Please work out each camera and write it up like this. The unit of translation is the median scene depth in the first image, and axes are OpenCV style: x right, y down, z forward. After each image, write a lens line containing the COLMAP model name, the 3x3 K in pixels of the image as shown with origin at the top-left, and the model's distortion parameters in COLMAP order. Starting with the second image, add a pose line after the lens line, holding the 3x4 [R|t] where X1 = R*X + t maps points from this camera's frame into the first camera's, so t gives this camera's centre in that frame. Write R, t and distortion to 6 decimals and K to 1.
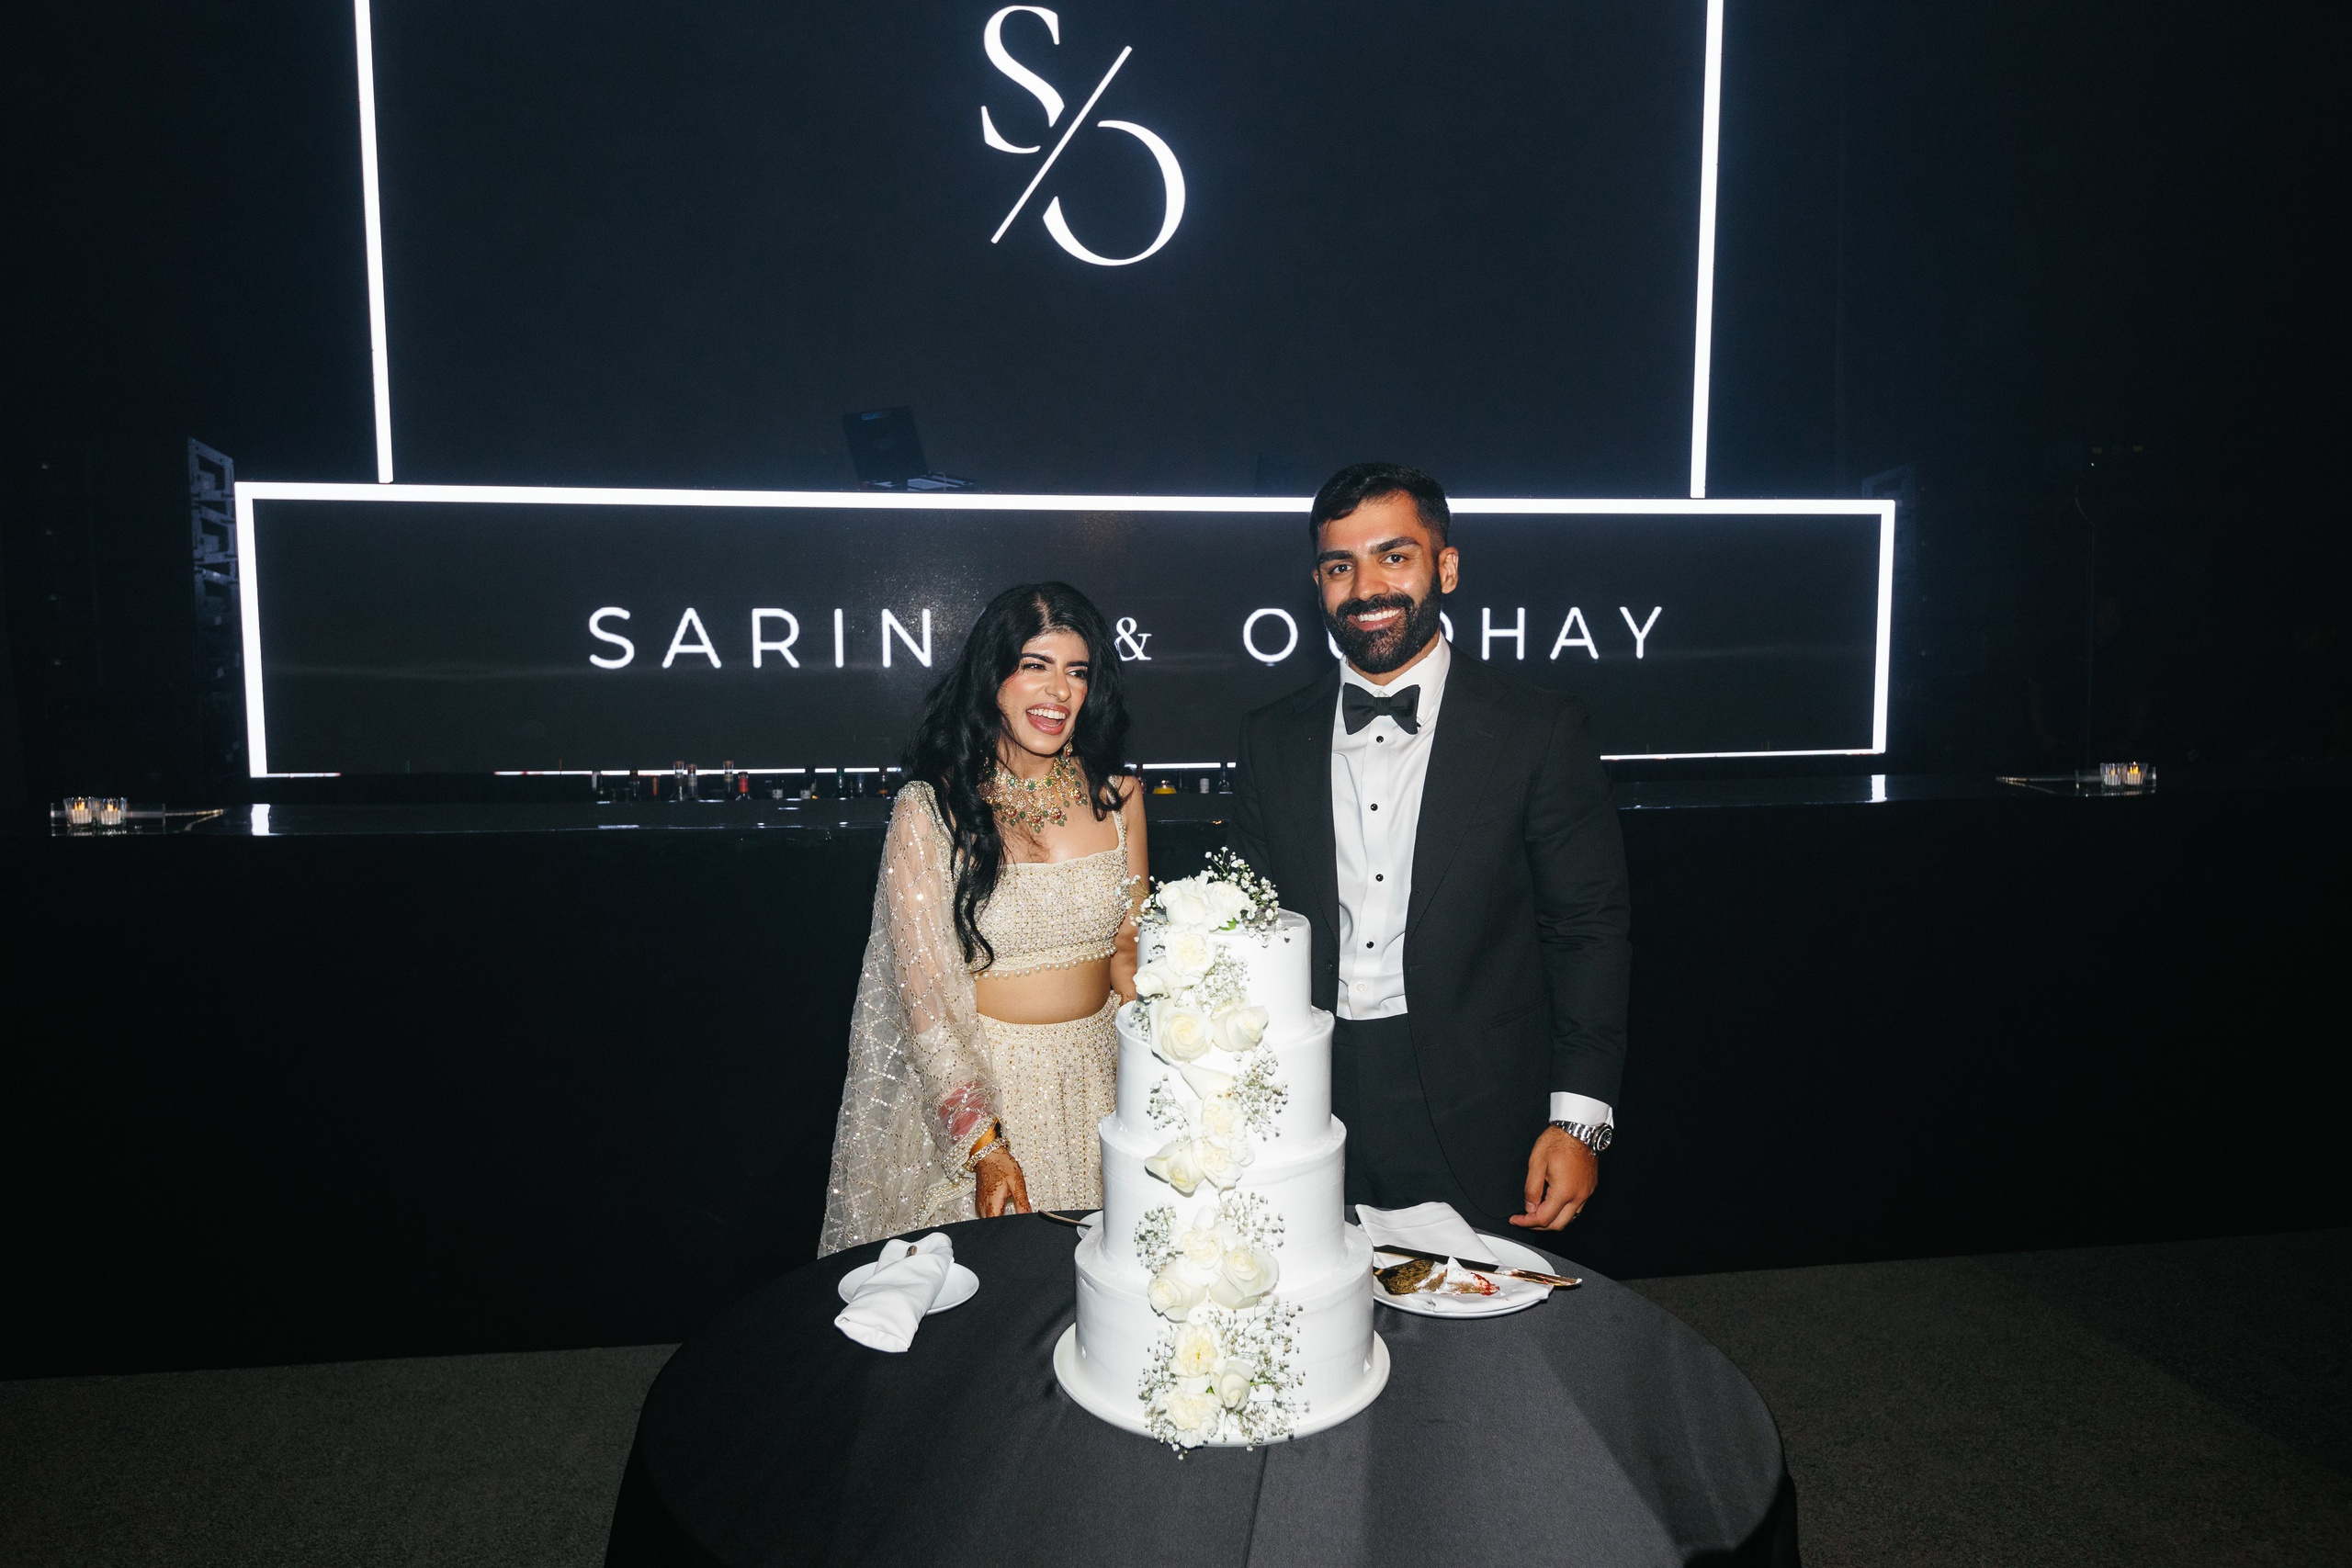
lens RADIAL K [[1560.5, 0, 1180.0], [0, 1560.5, 788.9], [0, 0, 1]] dist [0.011358, -0.010384]
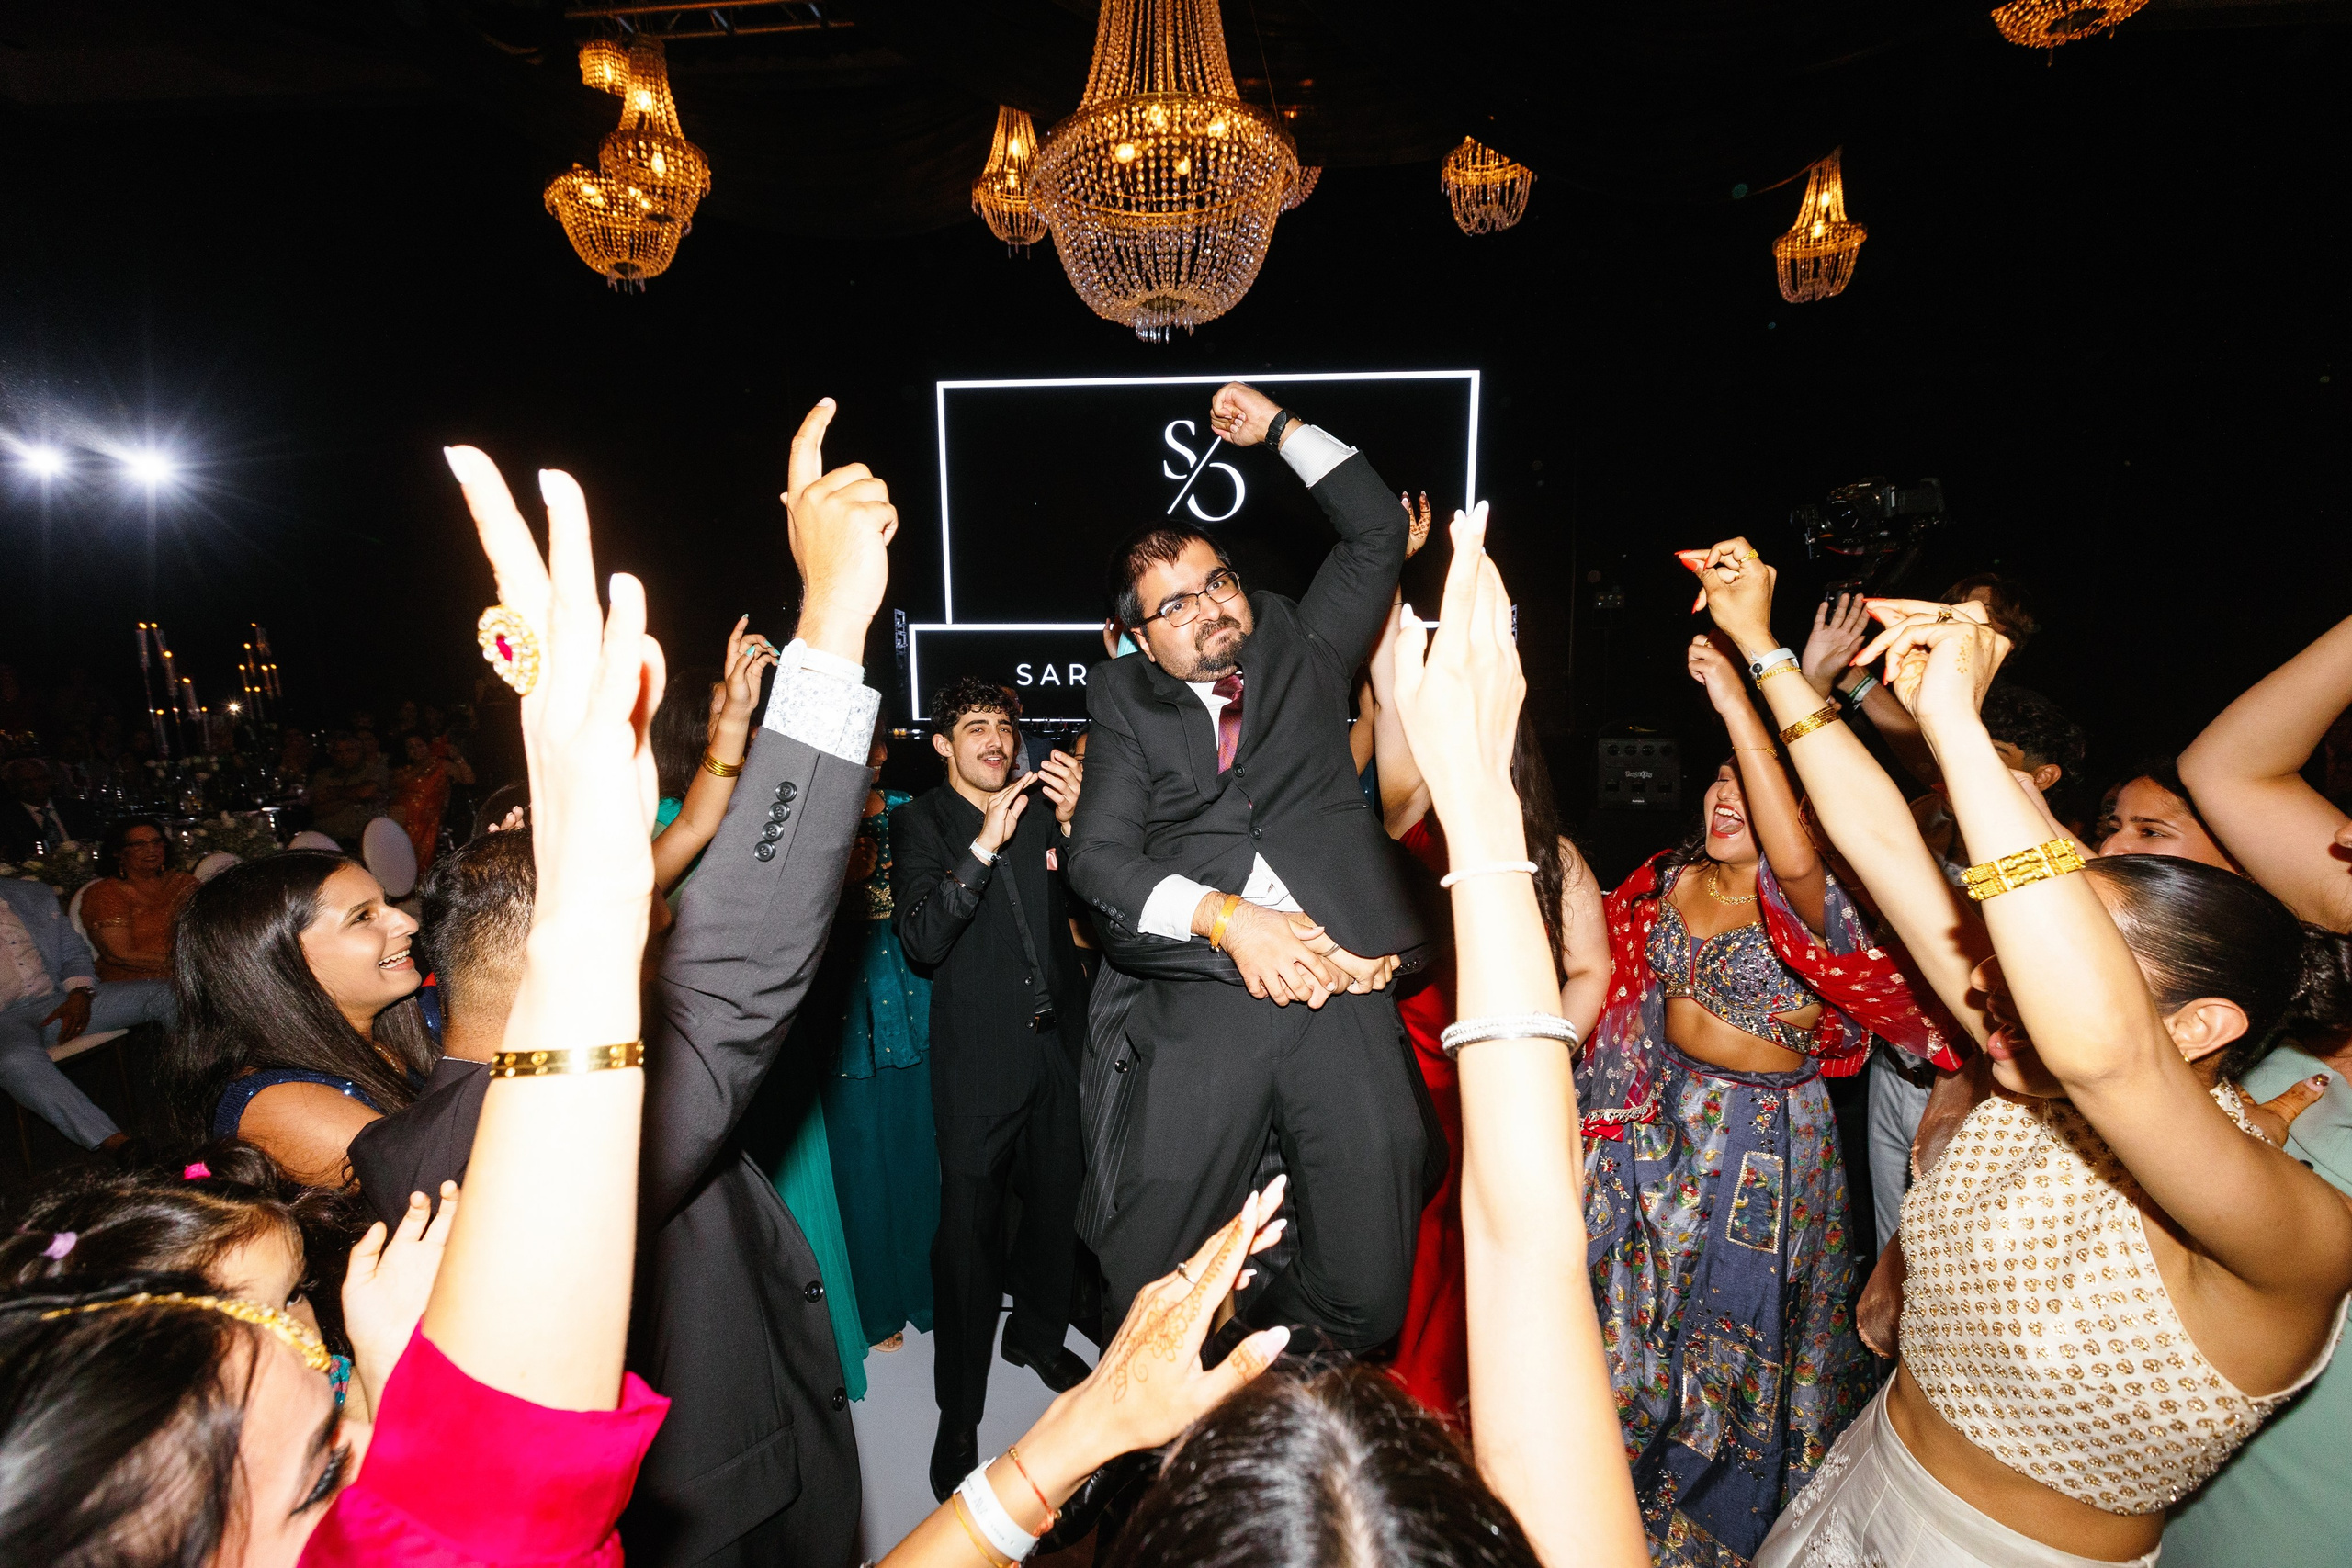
lens RADIAL K [[1040.0, 0, 1167.9], [0, 1040.0, 783.5], [0, 0, 1]] dist [0.002027, 0.002317]
pose [[0.975584, 0.032542, -0.217203, 0.336825], [-0.019028, 0.997767, 0.064022, -0.021857], [0.218802, -0.058325, 0.974025, -0.873528]]
